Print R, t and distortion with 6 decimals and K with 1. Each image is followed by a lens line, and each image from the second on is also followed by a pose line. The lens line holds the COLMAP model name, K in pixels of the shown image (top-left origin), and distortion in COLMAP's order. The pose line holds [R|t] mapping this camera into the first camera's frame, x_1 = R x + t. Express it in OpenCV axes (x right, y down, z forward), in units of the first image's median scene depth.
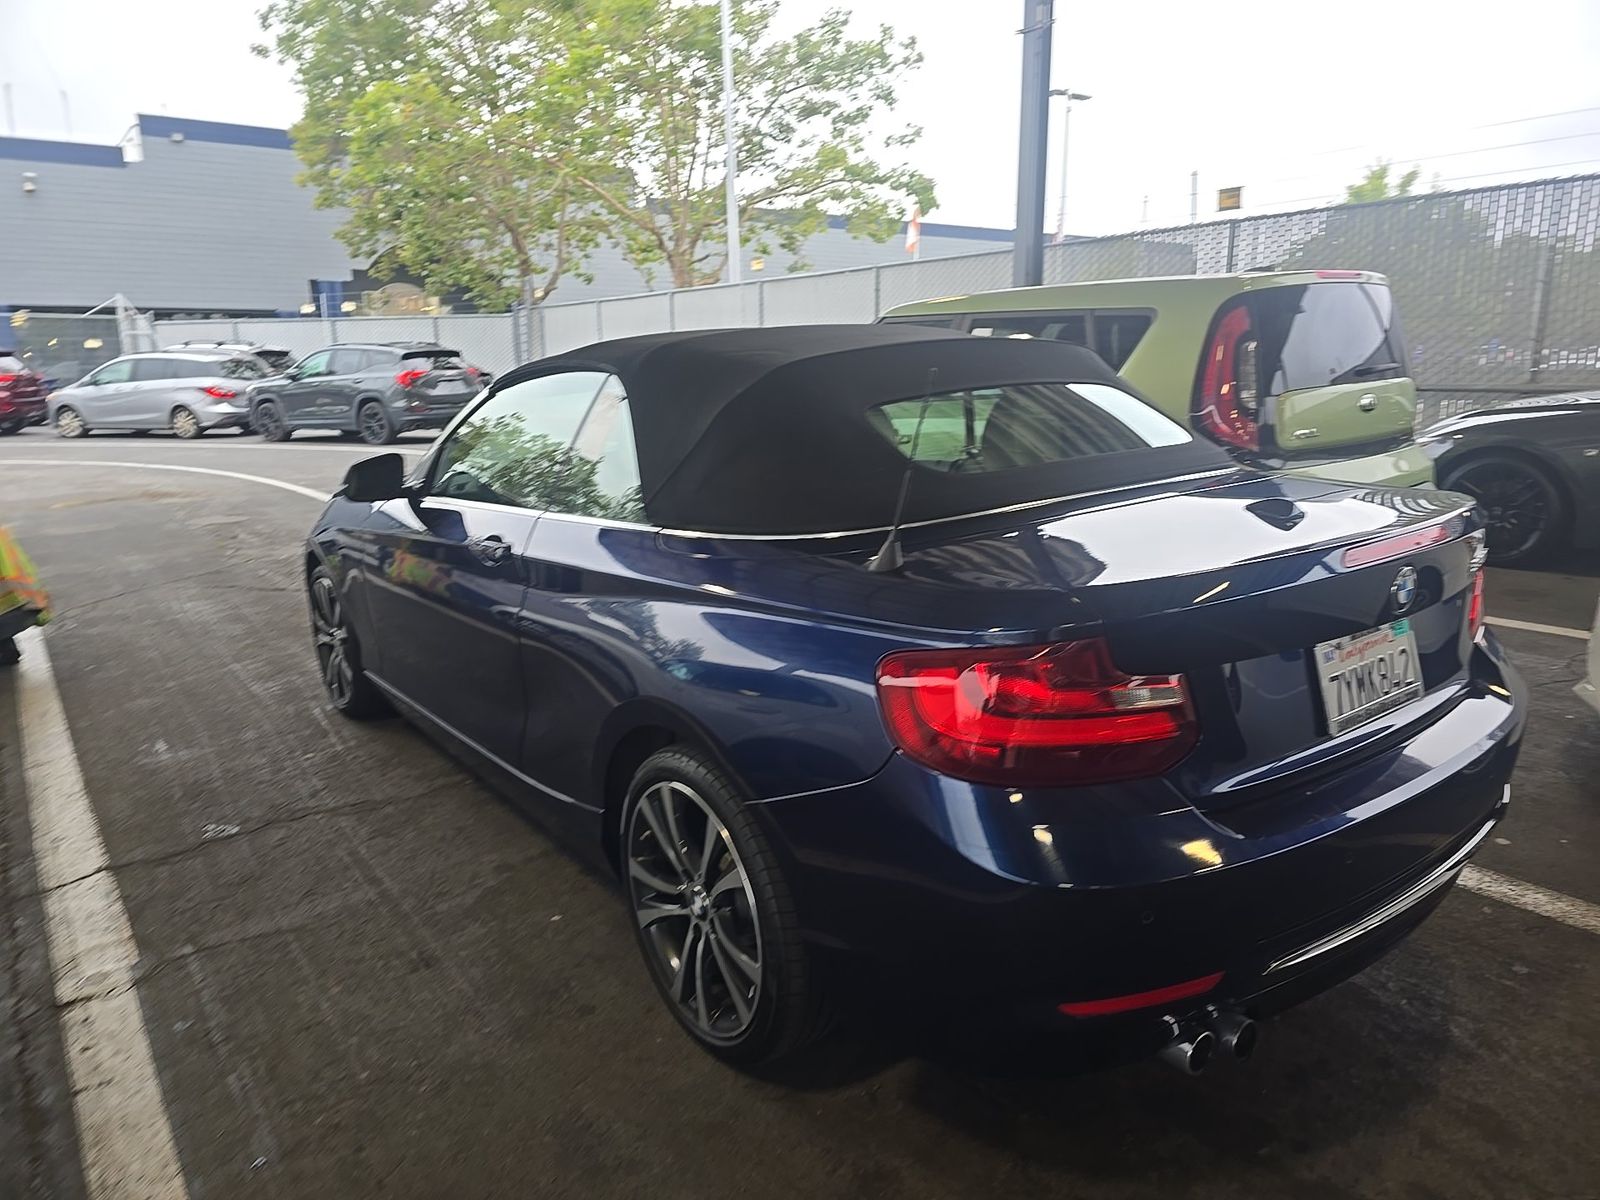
lens RADIAL K [[1098.9, 0, 805.6], [0, 1098.9, 608.0], [0, 0, 1]] dist [0.070868, -0.064321]
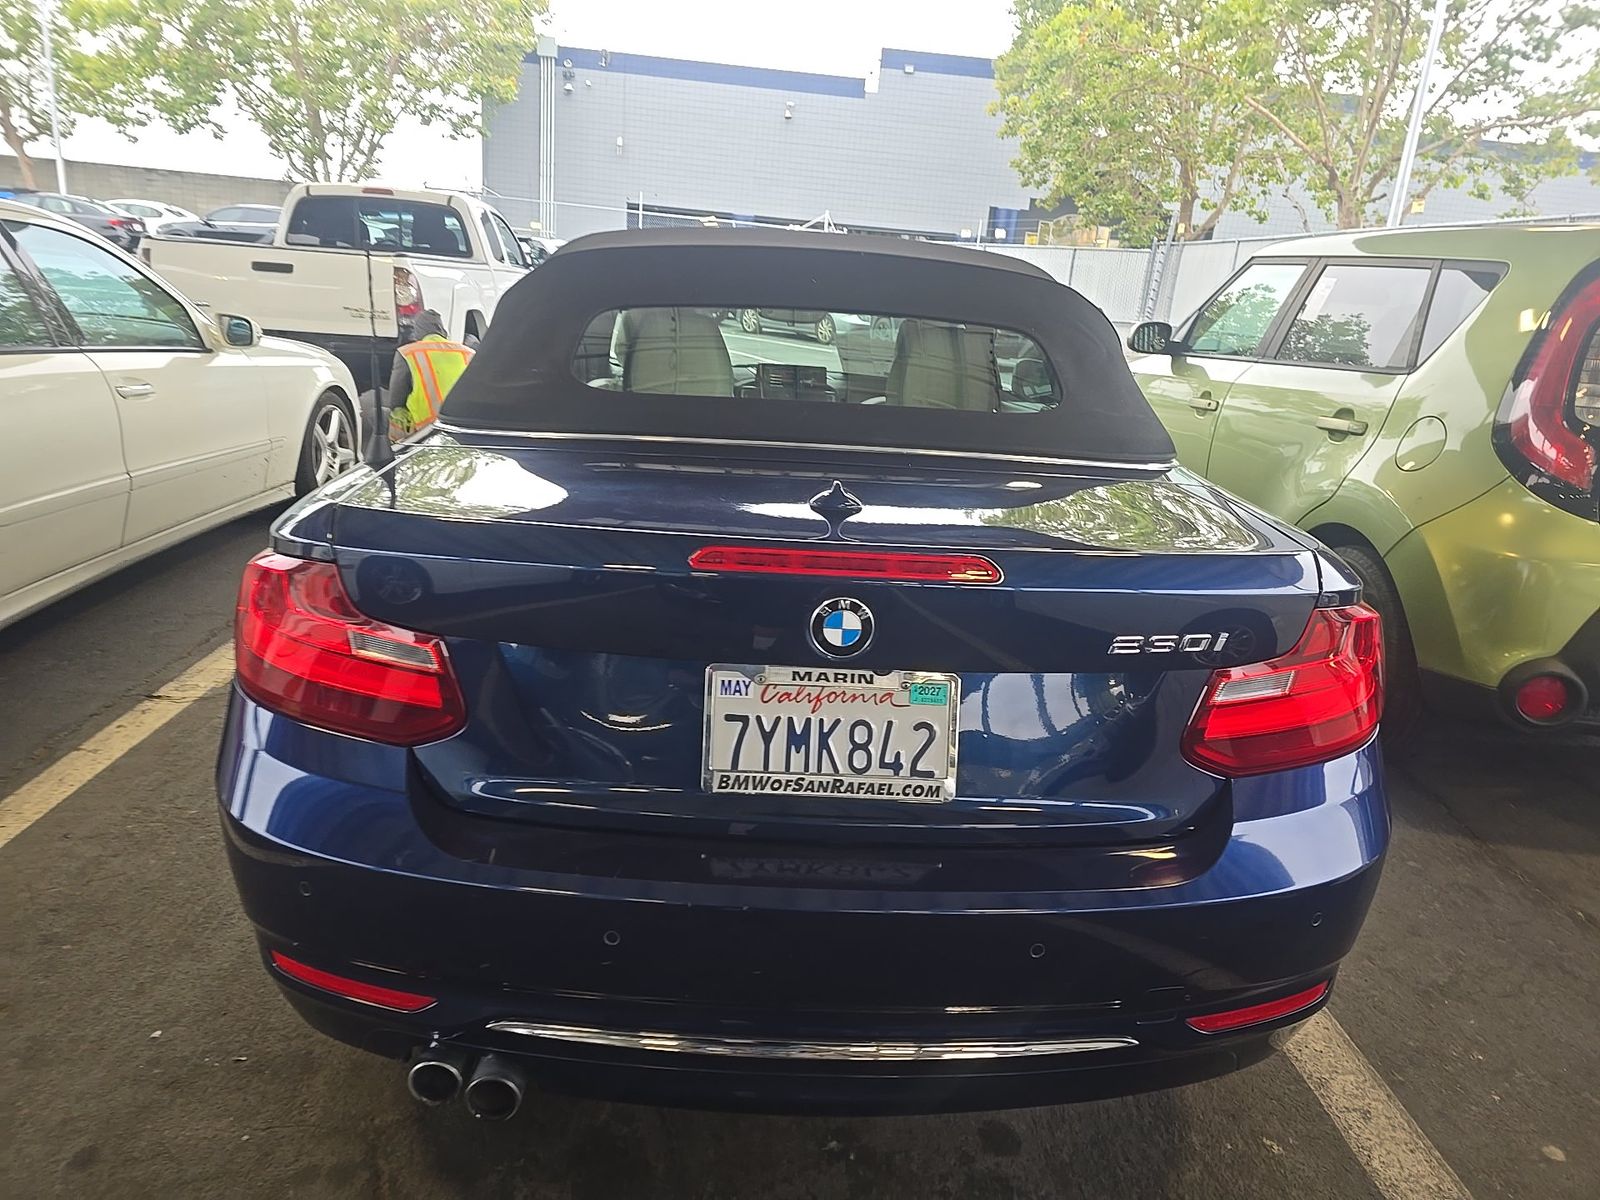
lens RADIAL K [[1098.9, 0, 805.6], [0, 1098.9, 608.0], [0, 0, 1]] dist [0.070868, -0.064321]
pose [[0.816759, 0.245791, -0.522007, 0.067707], [-0.219022, 0.969083, 0.113607, -0.007878], [0.533792, 0.021542, 0.845341, 0.030931]]
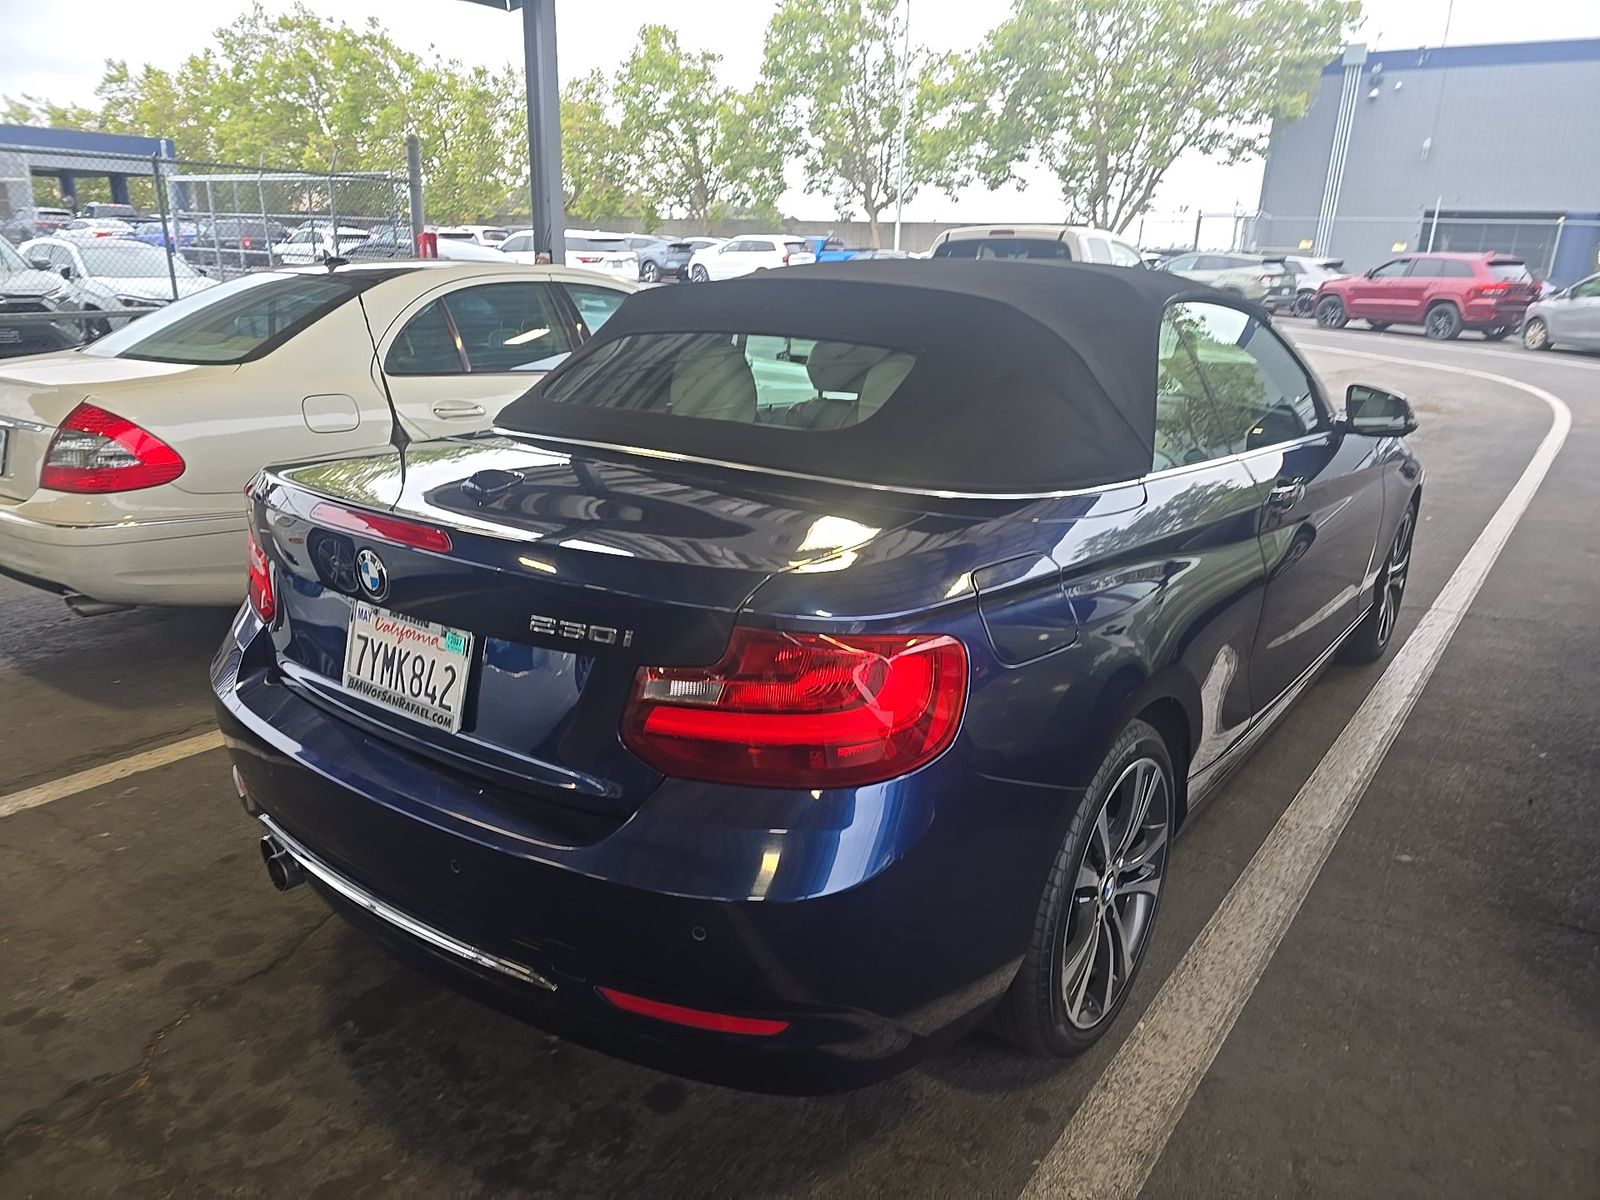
lens RADIAL K [[1098.9, 0, 805.6], [0, 1098.9, 608.0], [0, 0, 1]] dist [0.070868, -0.064321]
pose [[0.274174, 0.318072, -0.907556, 0.113692], [-0.246406, 0.935451, 0.253409, -0.023986], [0.929577, 0.154149, 0.334851, 0.079525]]
